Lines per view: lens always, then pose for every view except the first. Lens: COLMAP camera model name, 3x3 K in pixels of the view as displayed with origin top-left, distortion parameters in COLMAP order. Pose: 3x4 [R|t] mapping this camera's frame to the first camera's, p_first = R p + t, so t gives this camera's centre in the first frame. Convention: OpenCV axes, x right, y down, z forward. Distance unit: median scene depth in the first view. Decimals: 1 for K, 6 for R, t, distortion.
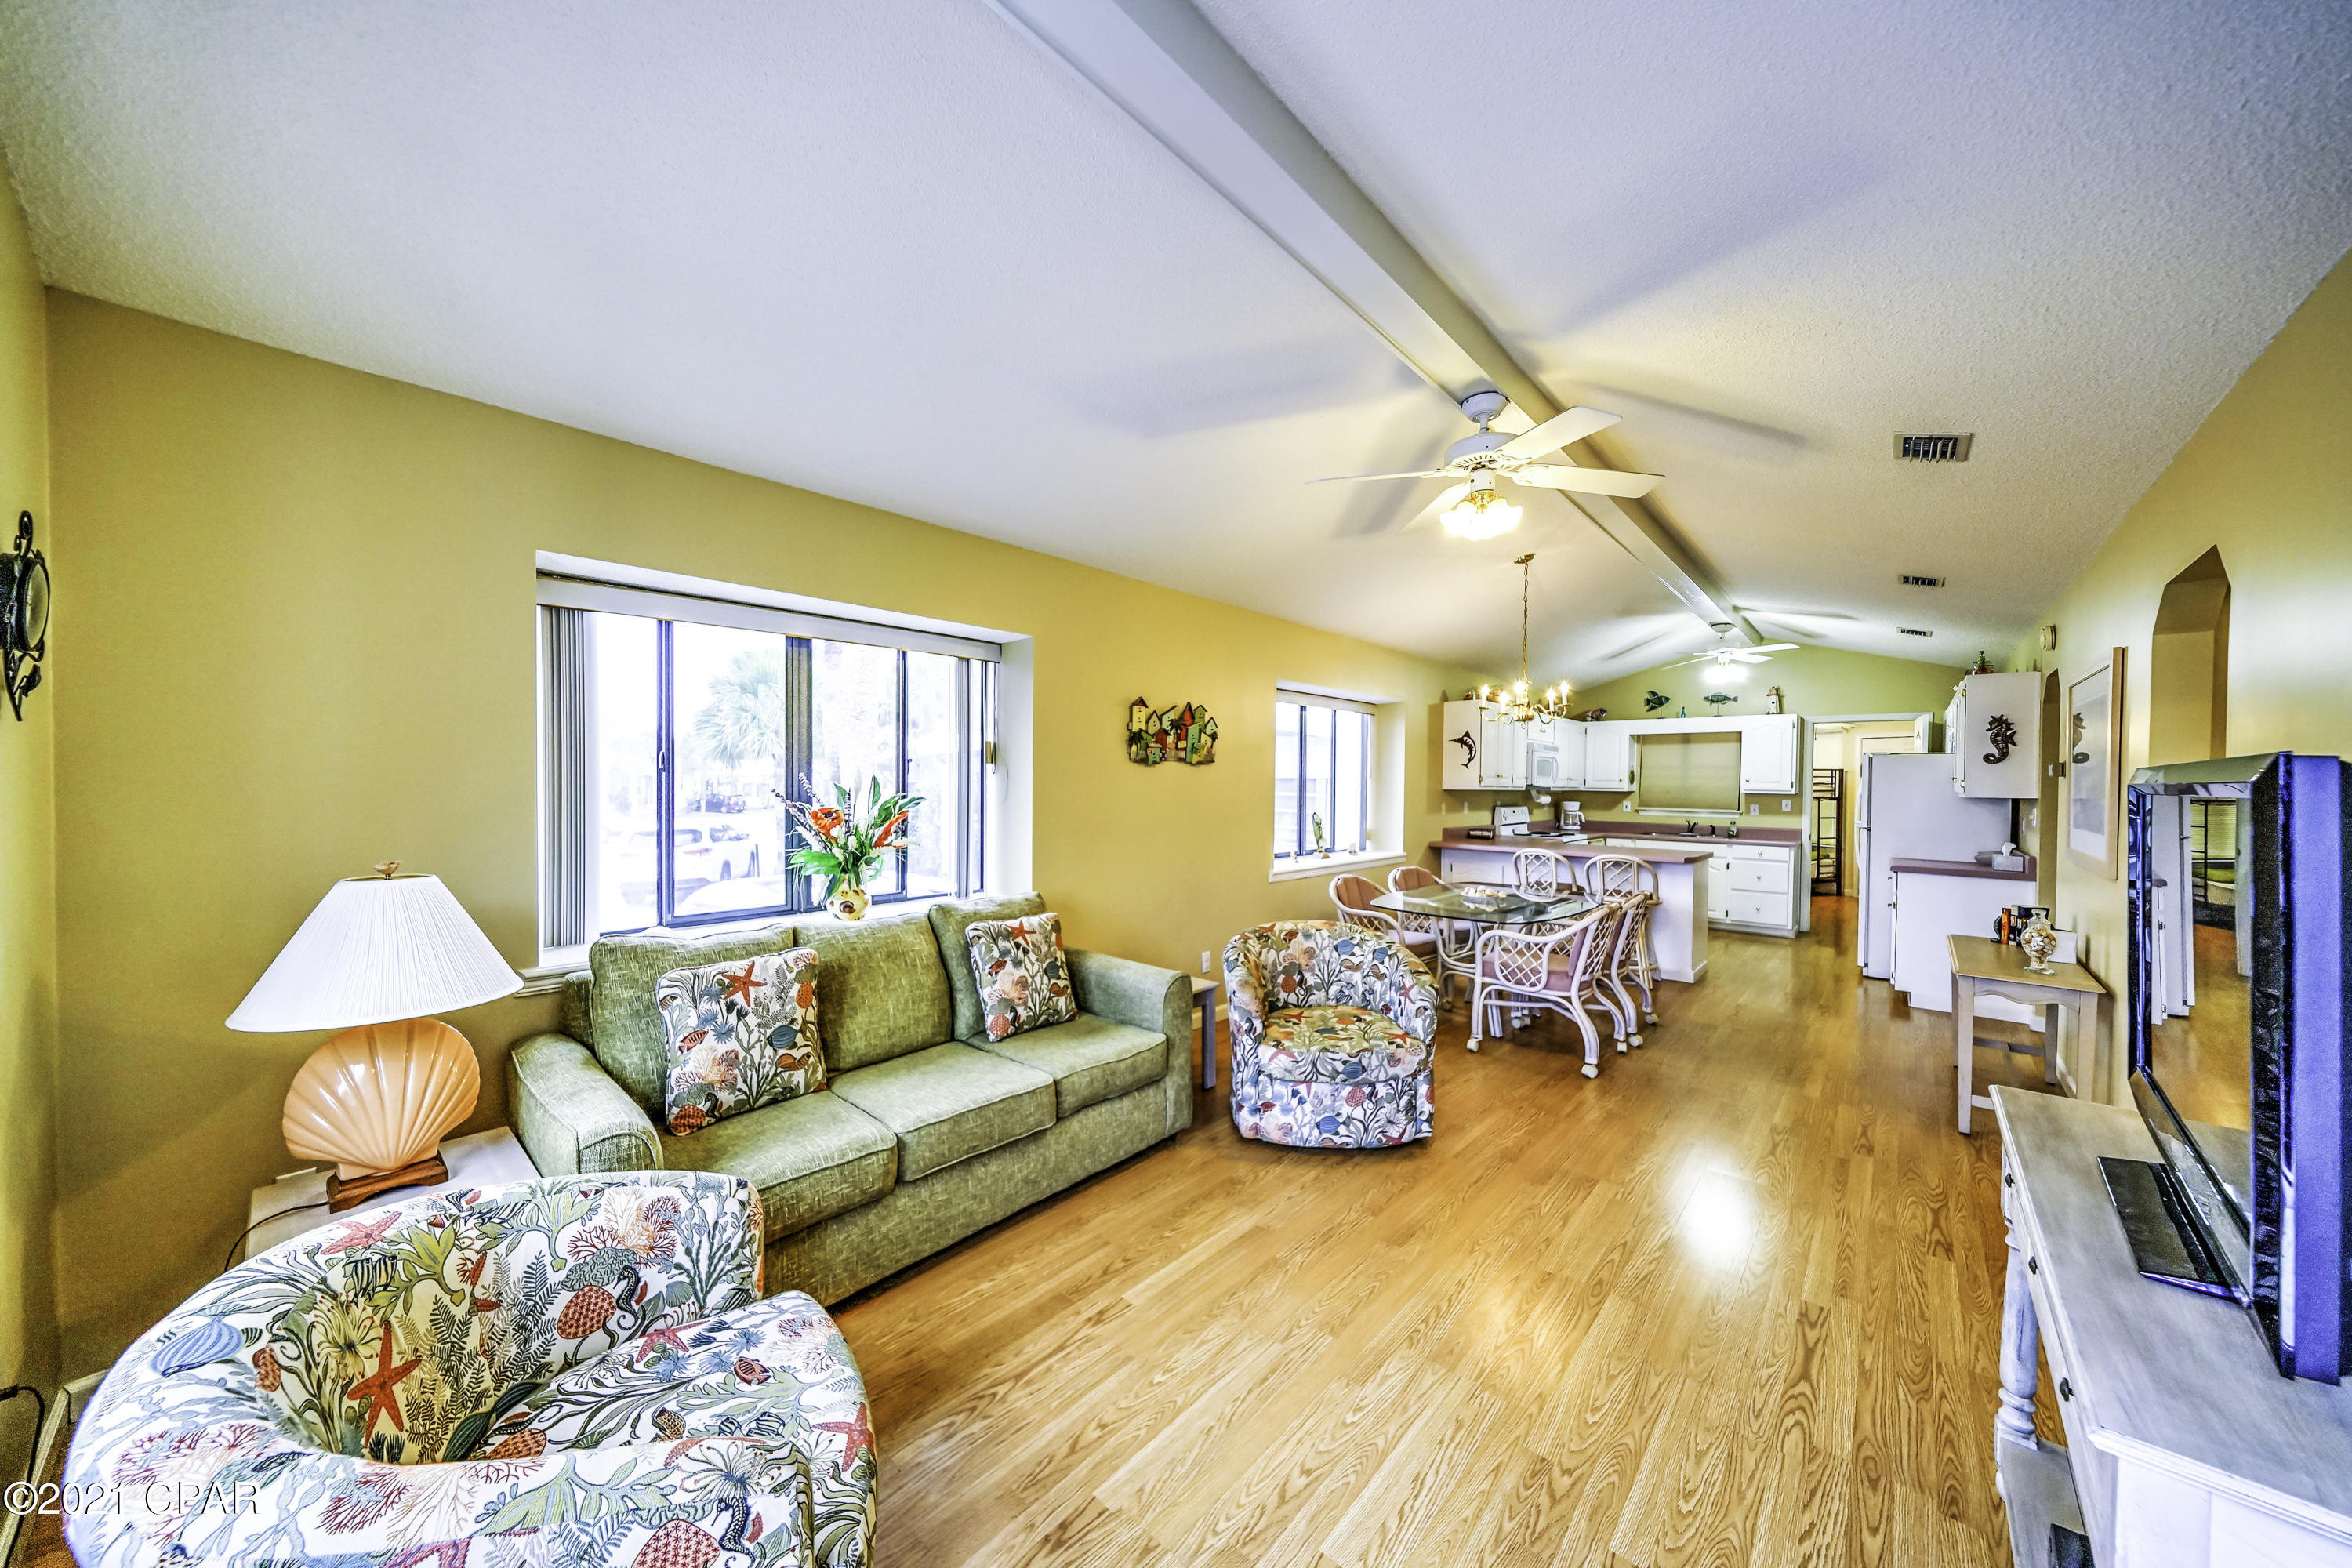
lens RADIAL K [[800.6, 0, 1150.7], [0, 800.6, 787.5], [0, 0, 1]] dist [0.007163, -0.001277]
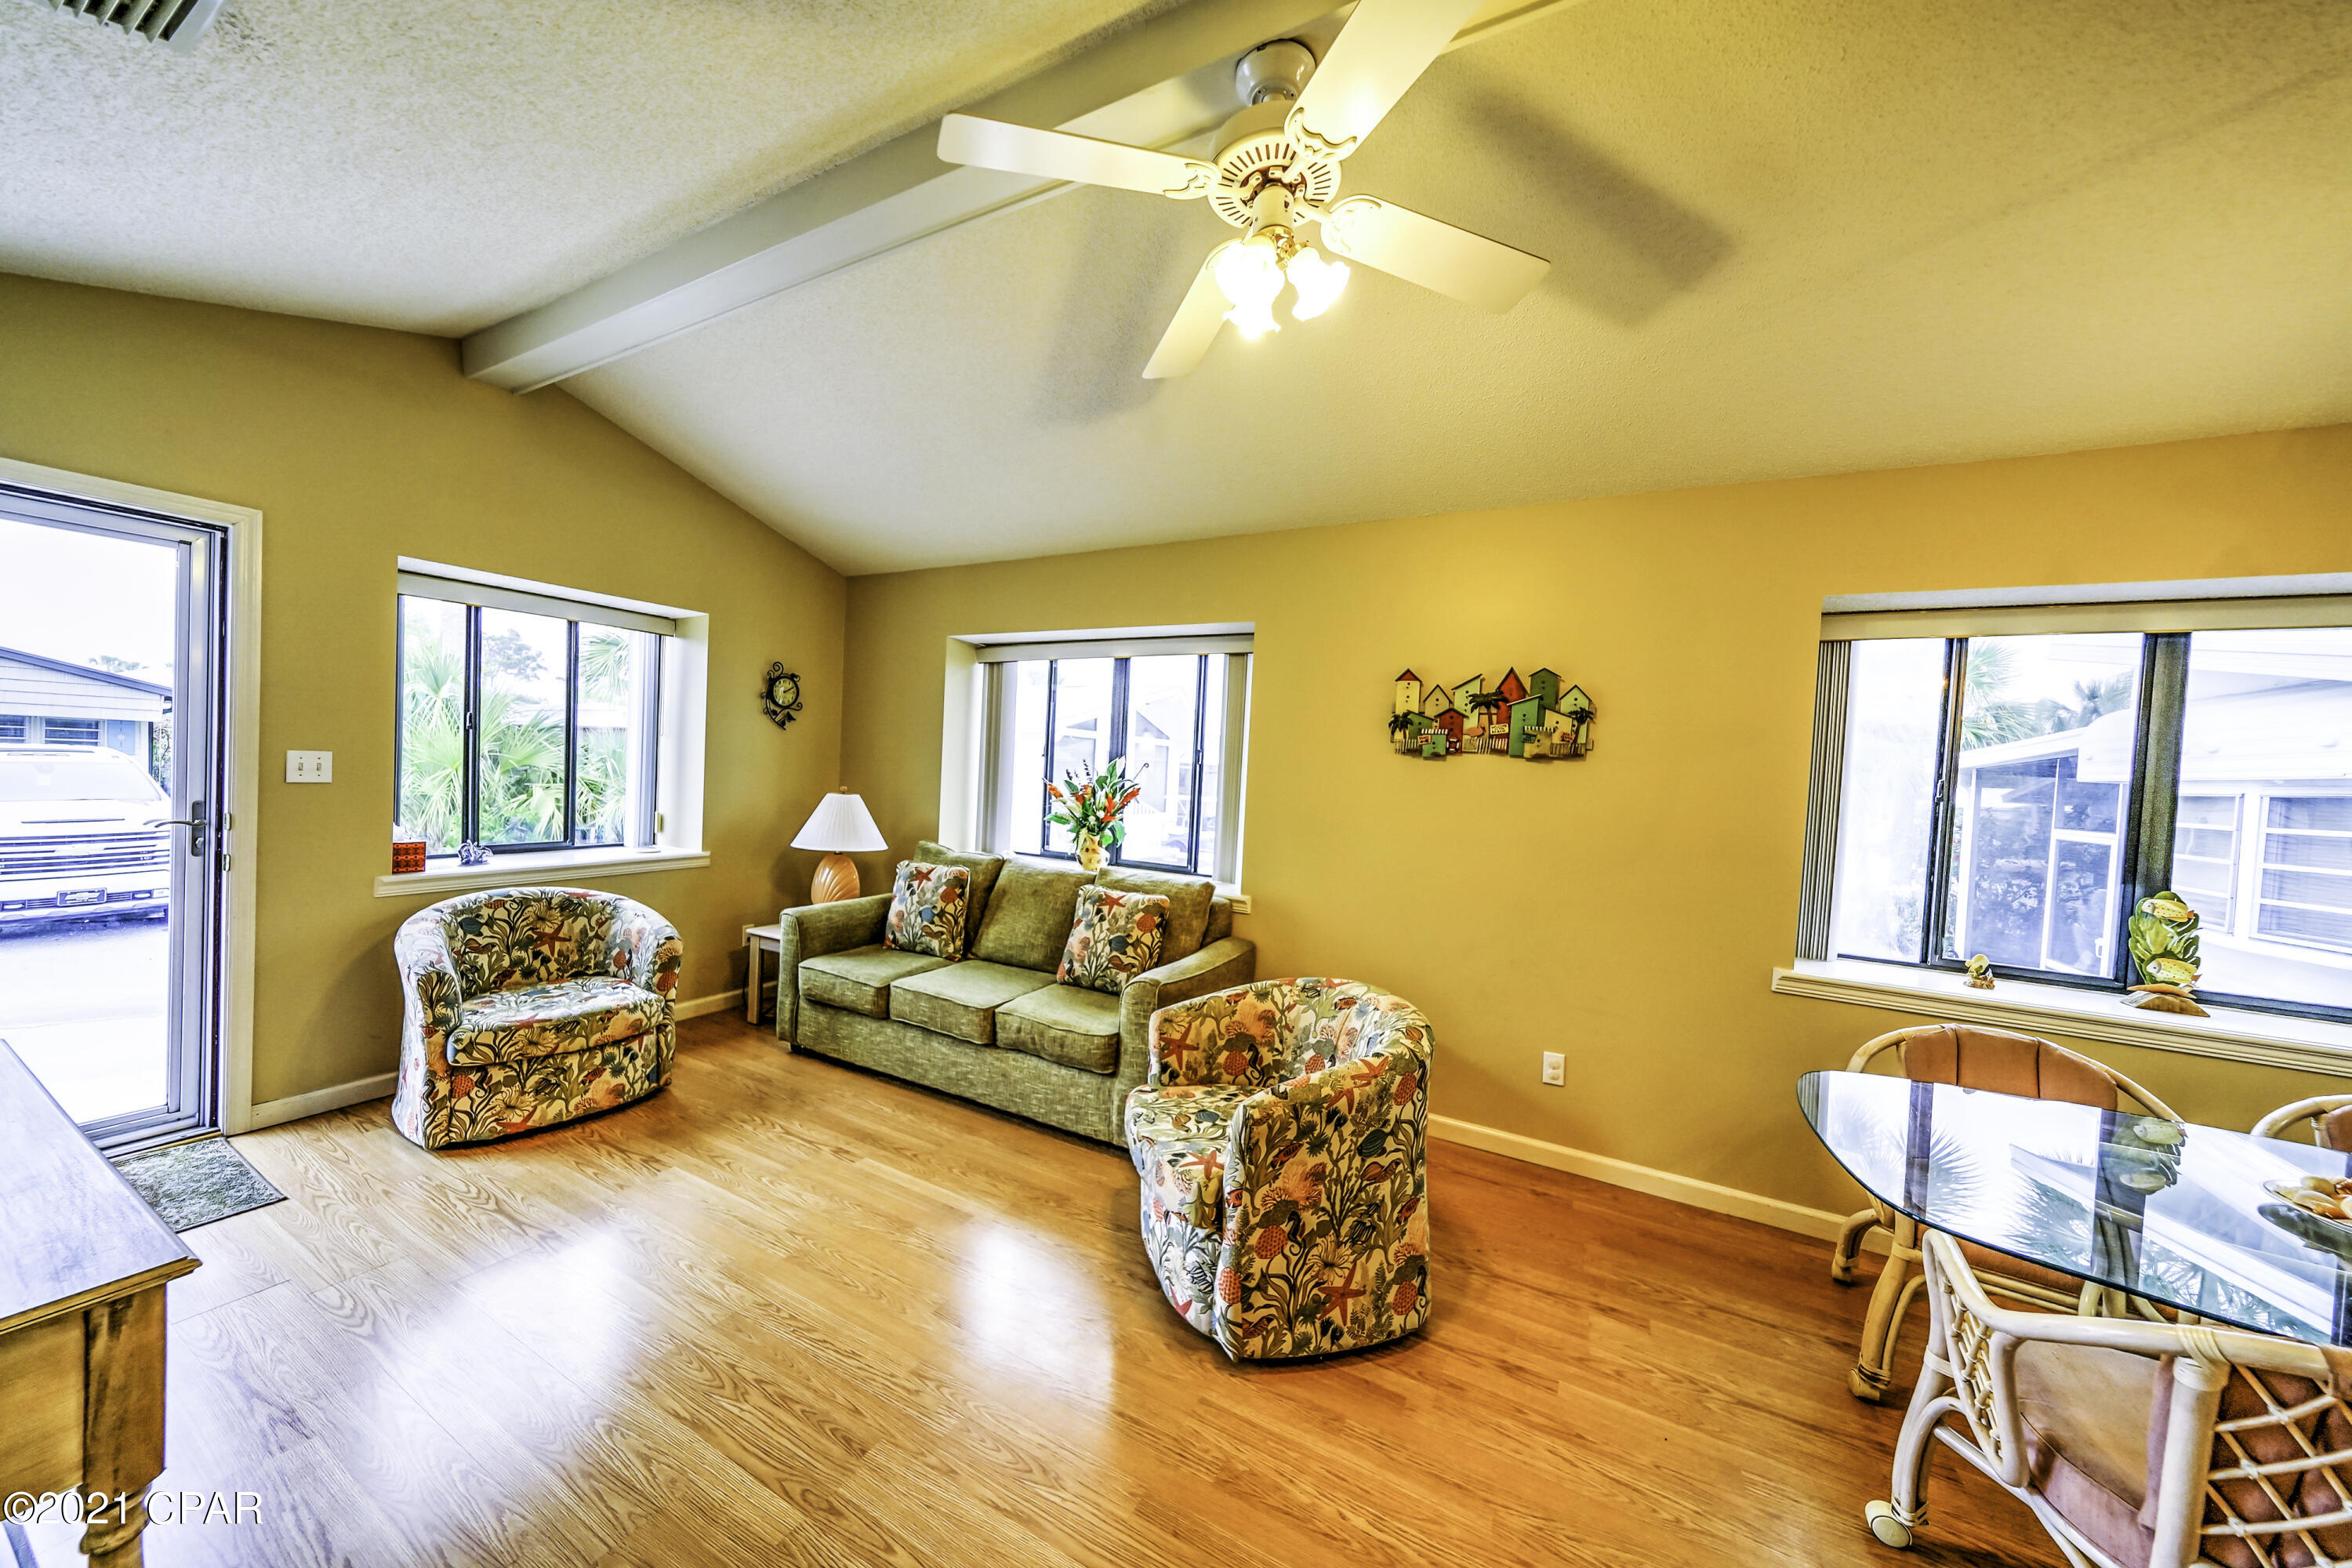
lens RADIAL K [[800.6, 0, 1156.1], [0, 800.6, 788.4], [0, 0, 1]] dist [0.007163, -0.001277]
pose [[0.244791, 0.030798, -0.969087, 0.638653], [-0.061355, 0.997984, 0.016218, 0.003223], [0.967633, 0.055489, 0.246187, 0.548721]]
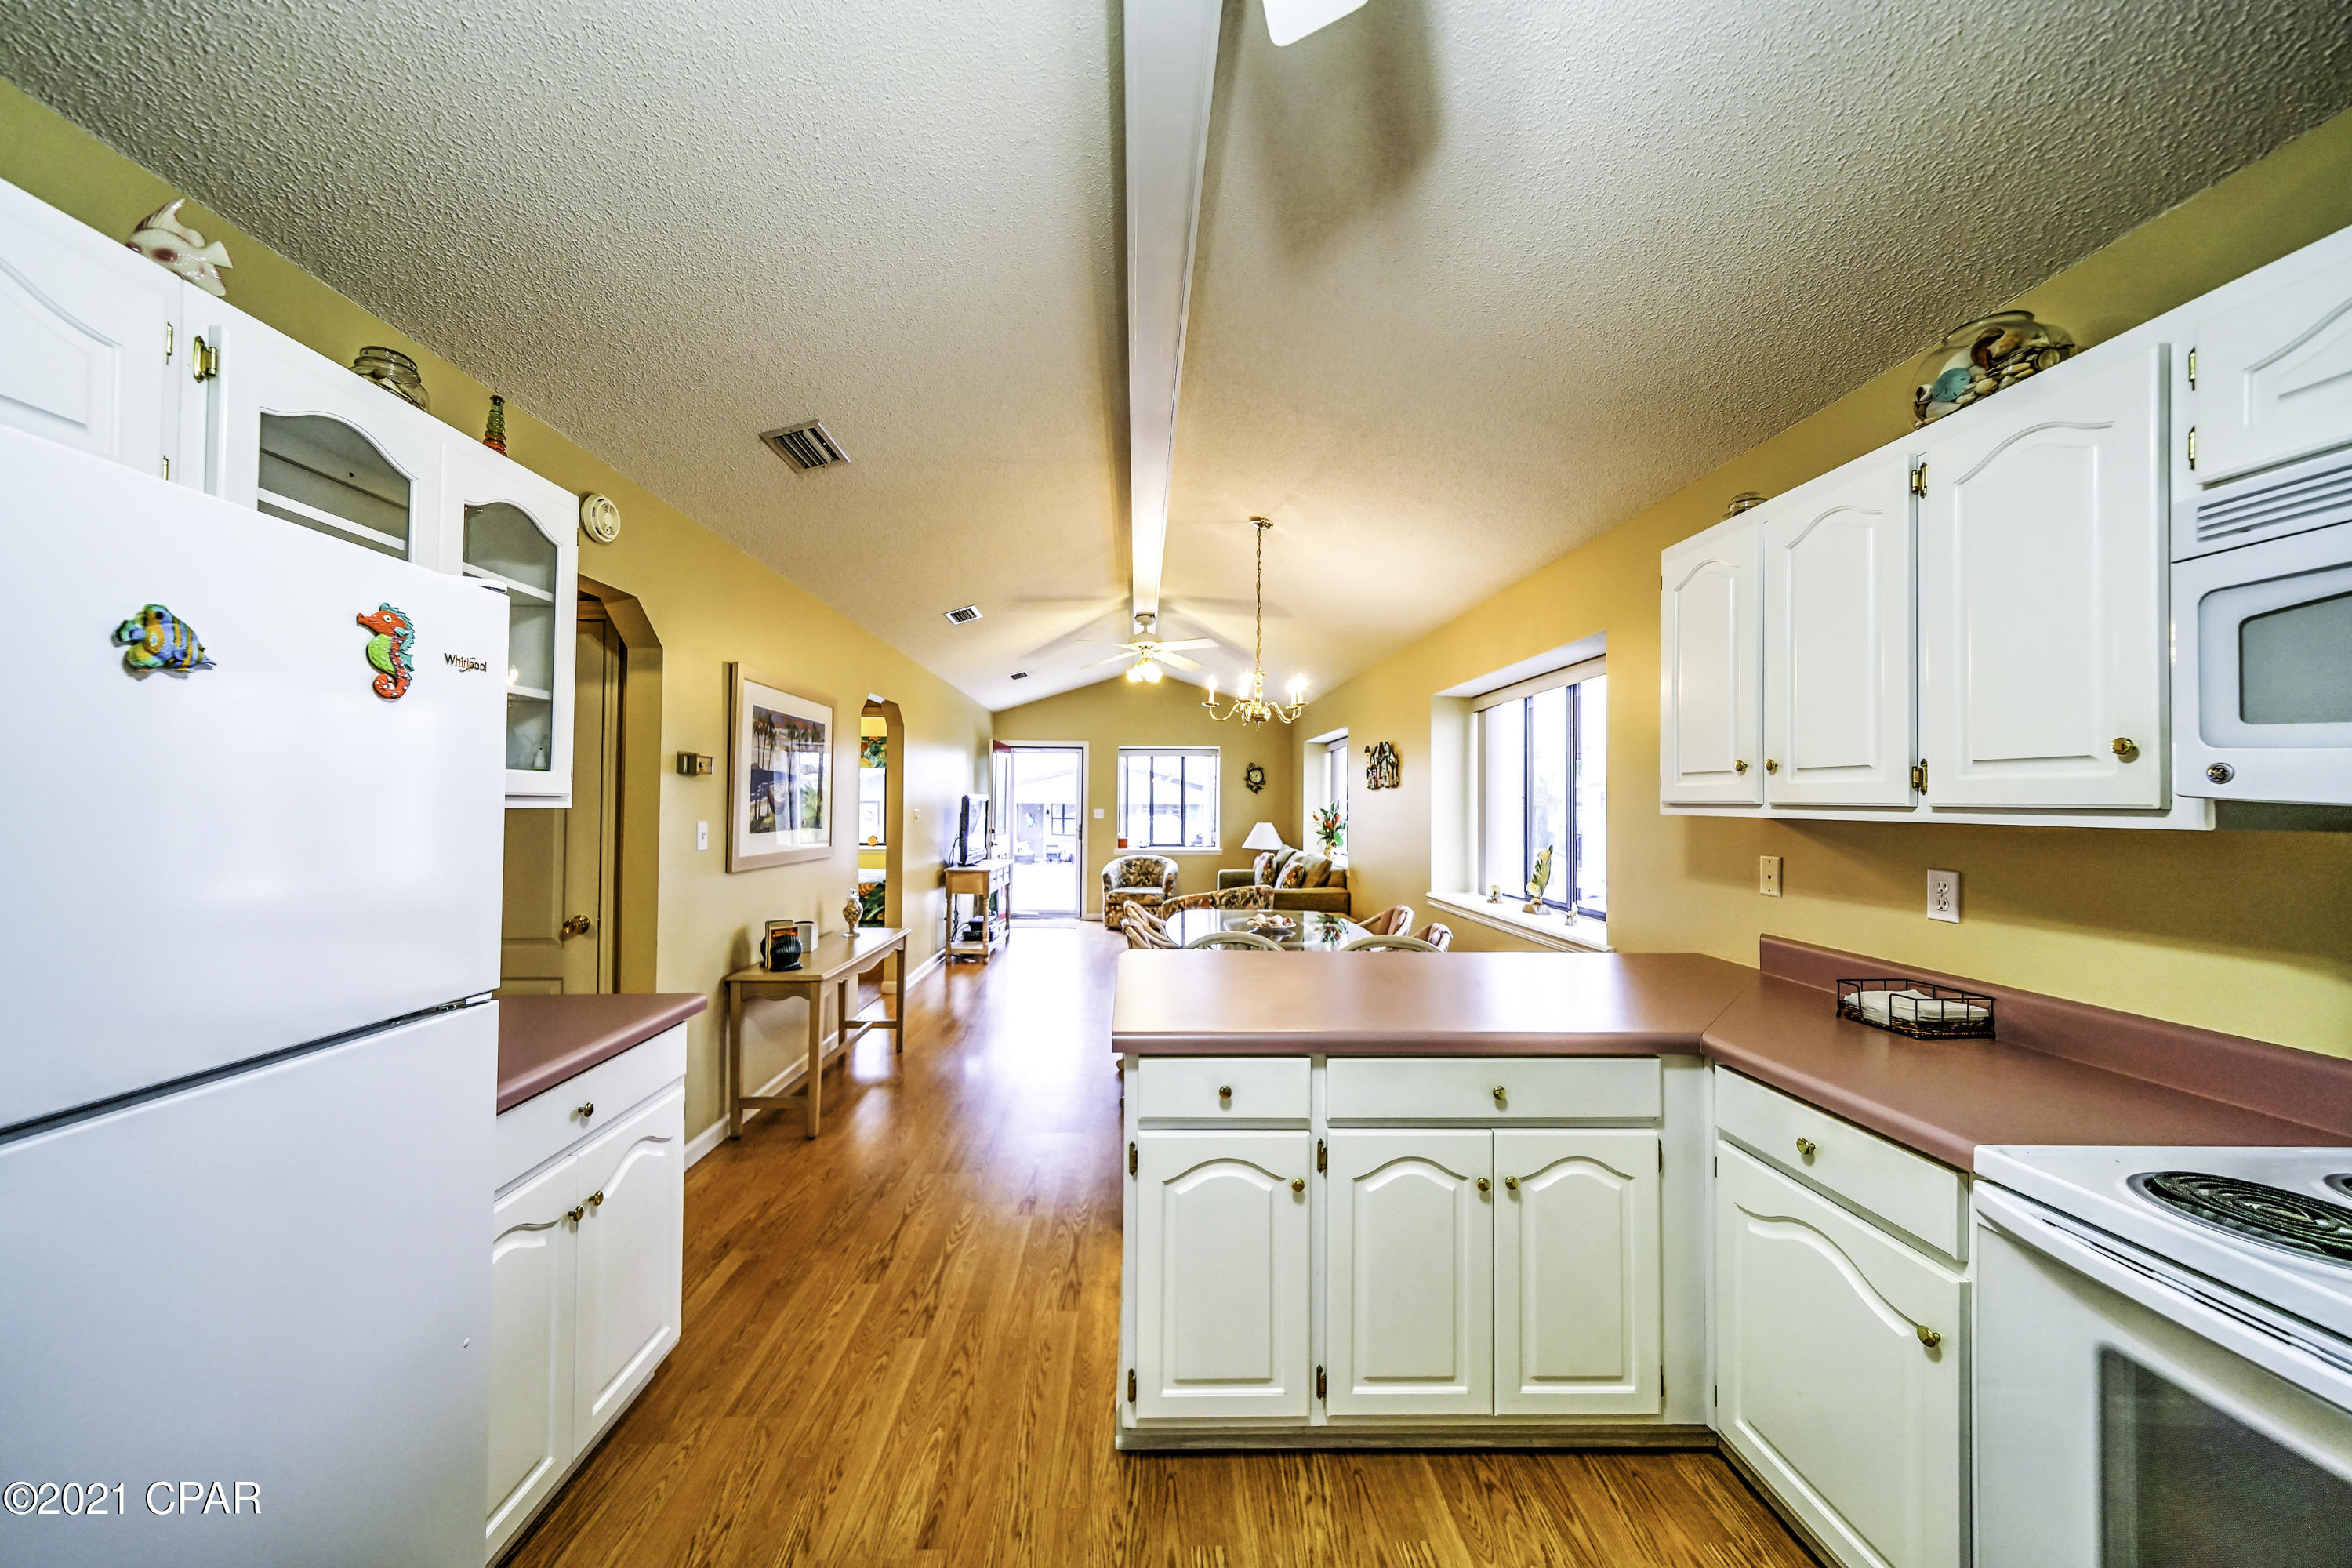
lens RADIAL K [[800.6, 0, 1151.0], [0, 800.6, 790.0], [0, 0, 1]] dist [0.007163, -0.001277]
pose [[-0.711895, -0.027637, -0.701742, 1.256360], [-0.024383, 0.999596, -0.014632, 0.001197], [0.701863, 0.006695, -0.712281, 1.685493]]
